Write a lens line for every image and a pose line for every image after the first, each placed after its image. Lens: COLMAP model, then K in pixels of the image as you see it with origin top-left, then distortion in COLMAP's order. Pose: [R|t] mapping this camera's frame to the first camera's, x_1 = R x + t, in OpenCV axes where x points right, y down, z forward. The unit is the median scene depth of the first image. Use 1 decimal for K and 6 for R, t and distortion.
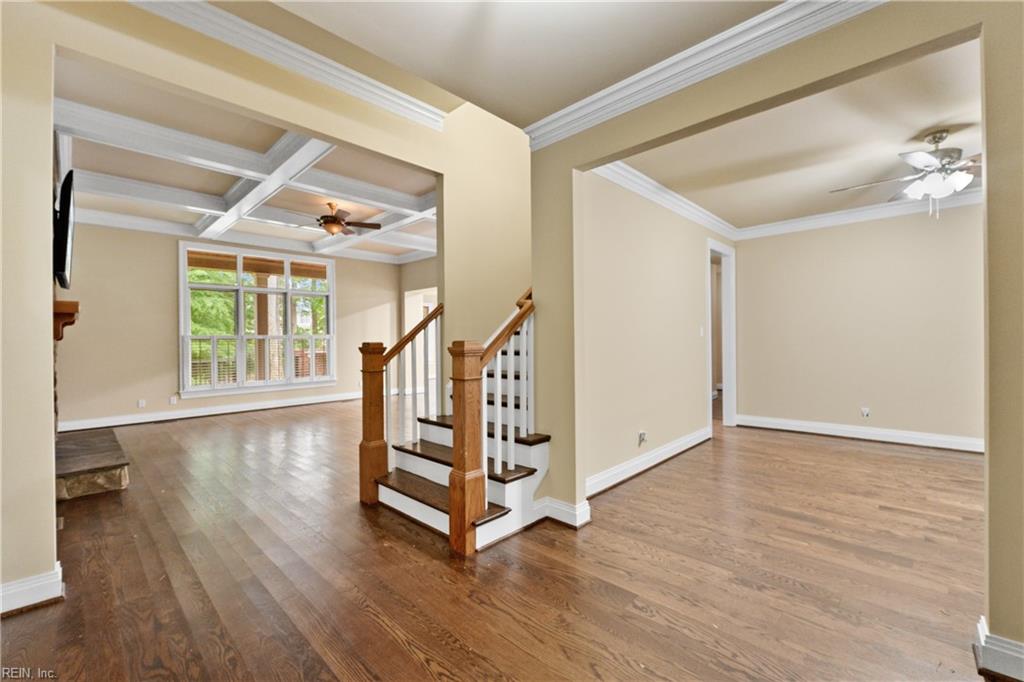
lens RADIAL K [[429.7, 0, 515.7], [0, 429.7, 329.9], [0, 0, 1]] dist [-0.008195, -0.000044]
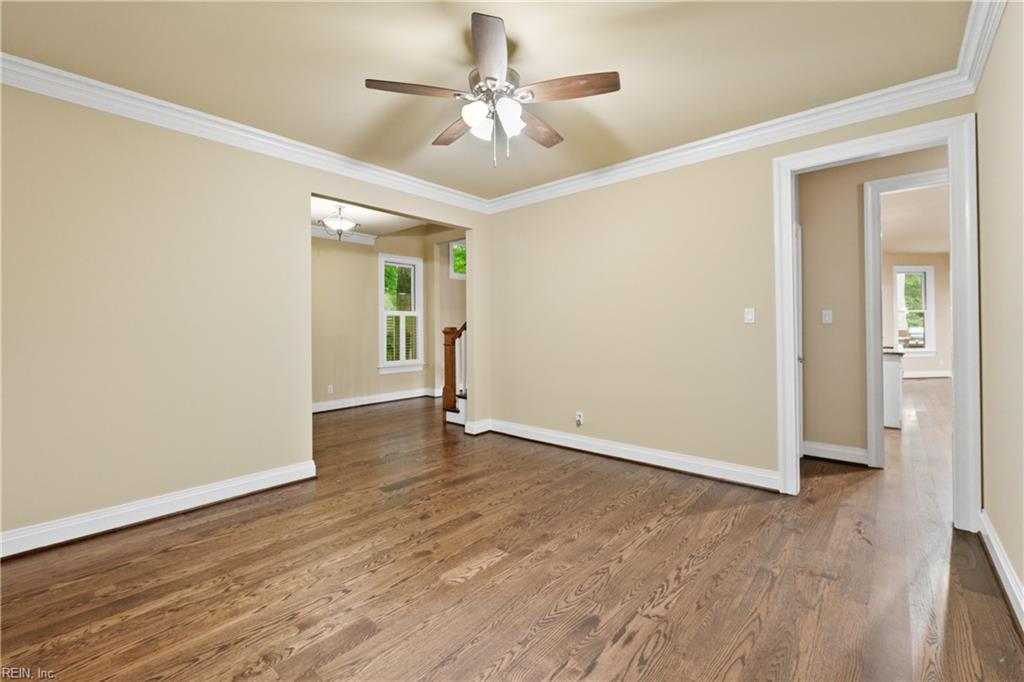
lens RADIAL K [[429.7, 0, 515.7], [0, 429.7, 329.9], [0, 0, 1]] dist [-0.008195, -0.000044]
pose [[0.024384, -0.002799, -0.999699, 1.973808], [0.012675, 0.999917, -0.002491, 0.045070], [0.999622, -0.012611, 0.024418, 1.203171]]
